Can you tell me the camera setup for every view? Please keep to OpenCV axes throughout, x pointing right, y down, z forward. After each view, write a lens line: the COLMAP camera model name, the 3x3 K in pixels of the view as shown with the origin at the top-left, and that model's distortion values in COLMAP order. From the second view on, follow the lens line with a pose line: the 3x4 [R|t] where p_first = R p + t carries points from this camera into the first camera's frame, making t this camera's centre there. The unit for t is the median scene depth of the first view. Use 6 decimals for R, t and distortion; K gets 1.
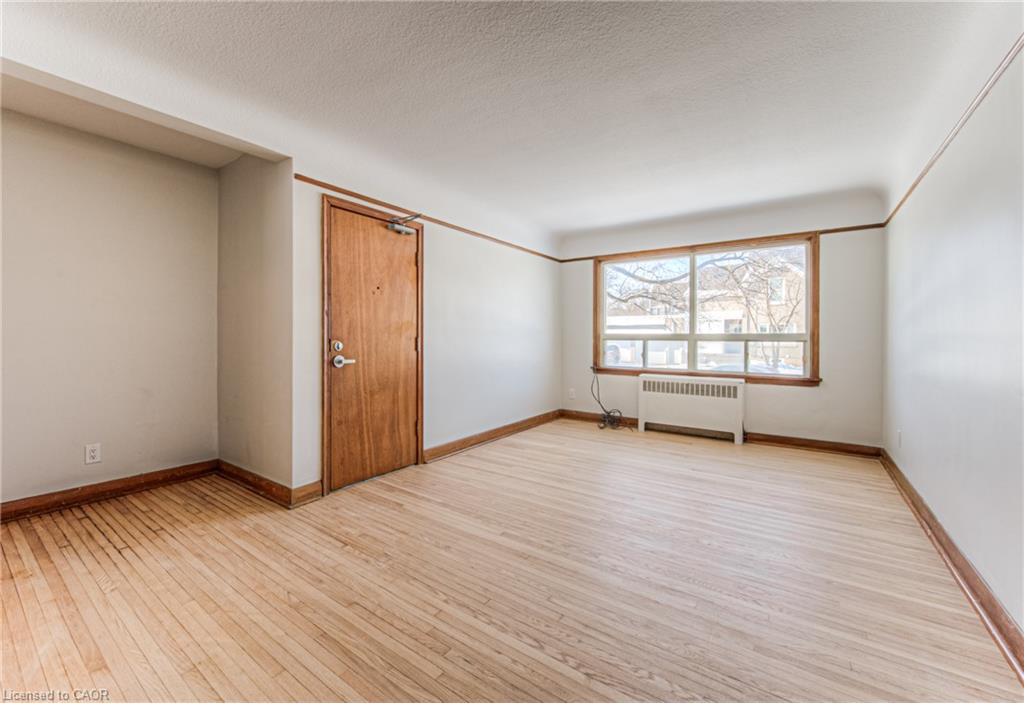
lens RADIAL K [[416.9, 0, 492.9], [0, 416.9, 330.4], [0, 0, 1]] dist [-0.001768, -0.001535]
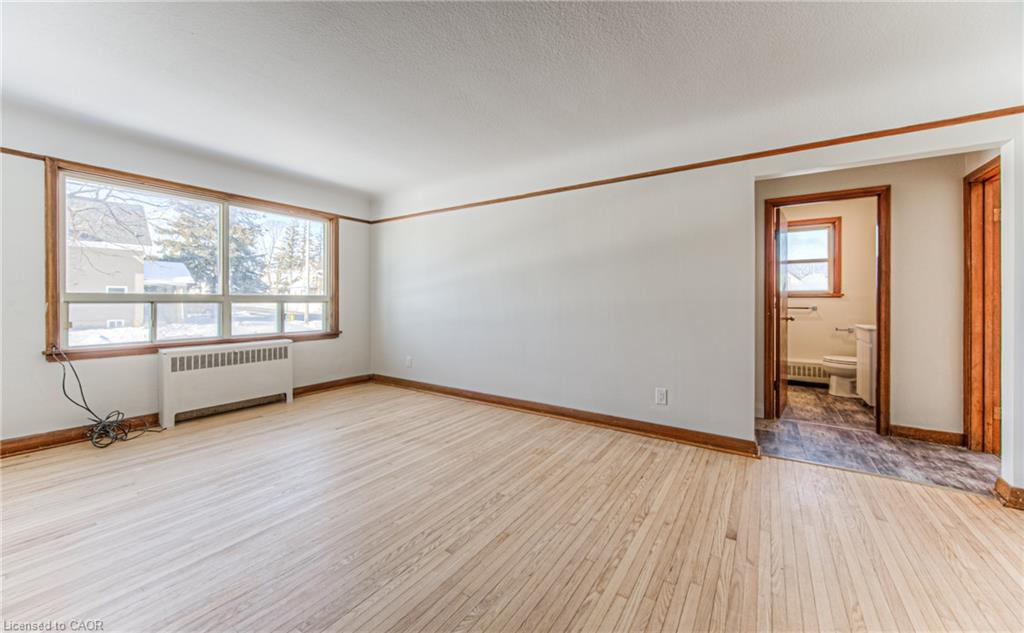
lens RADIAL K [[383.2, 0, 504.9], [0, 383.2, 294.3], [0, 0, 1]] dist [-0.002483, -0.000330]
pose [[-0.038008, 0.010456, 0.999223, -0.496072], [-0.018518, 0.999766, -0.011166, 0.008090], [-0.999106, -0.018928, -0.037806, 0.657584]]
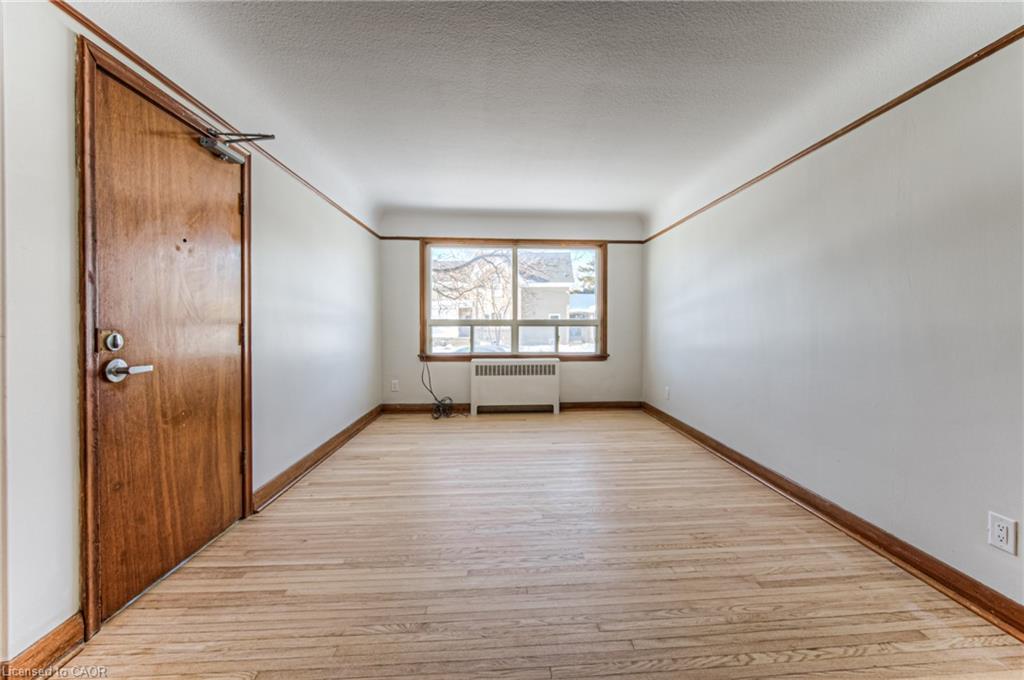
lens RADIAL K [[403.0, 0, 527.1], [0, 403.0, 320.0], [0, 0, 1]] dist [-0.004465, 0.000043]
pose [[0.760873, 0.001885, 0.648898, -0.272478], [-0.007705, 0.999952, 0.006130, 0.003470], [-0.648855, -0.009664, 0.760850, 0.250916]]
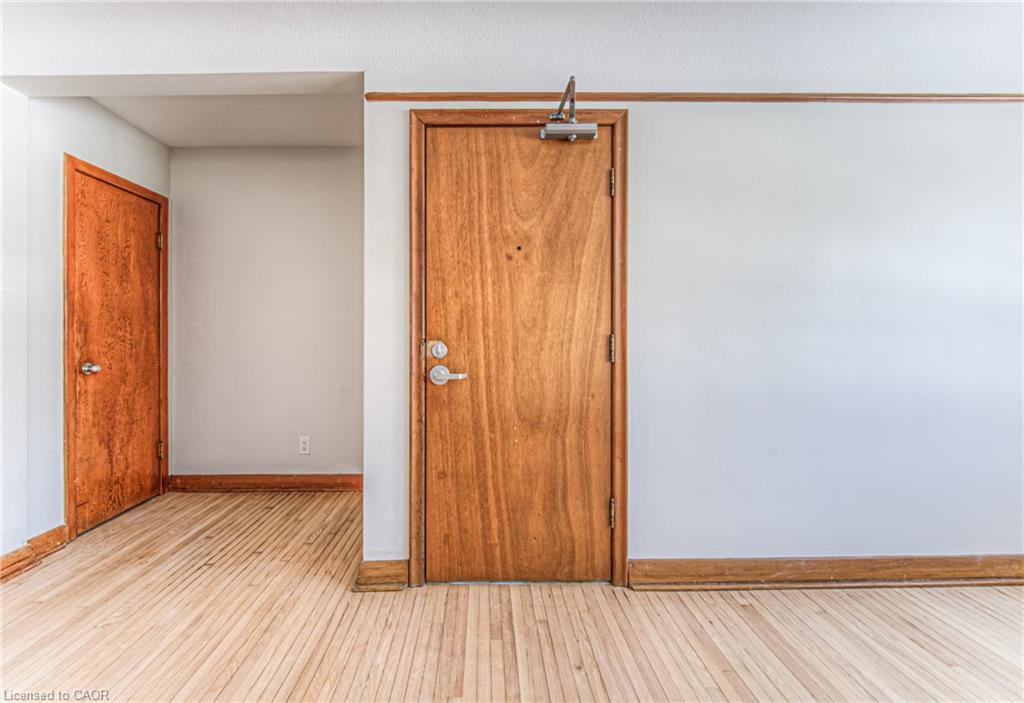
lens RADIAL K [[416.9, 0, 484.7], [0, 416.9, 332.7], [0, 0, 1]] dist [-0.001768, -0.001535]
pose [[0.594426, -0.007707, -0.804113, 0.148375], [0.017747, 0.999836, 0.003536, 0.009936], [0.803954, -0.016373, 0.594466, 0.618989]]
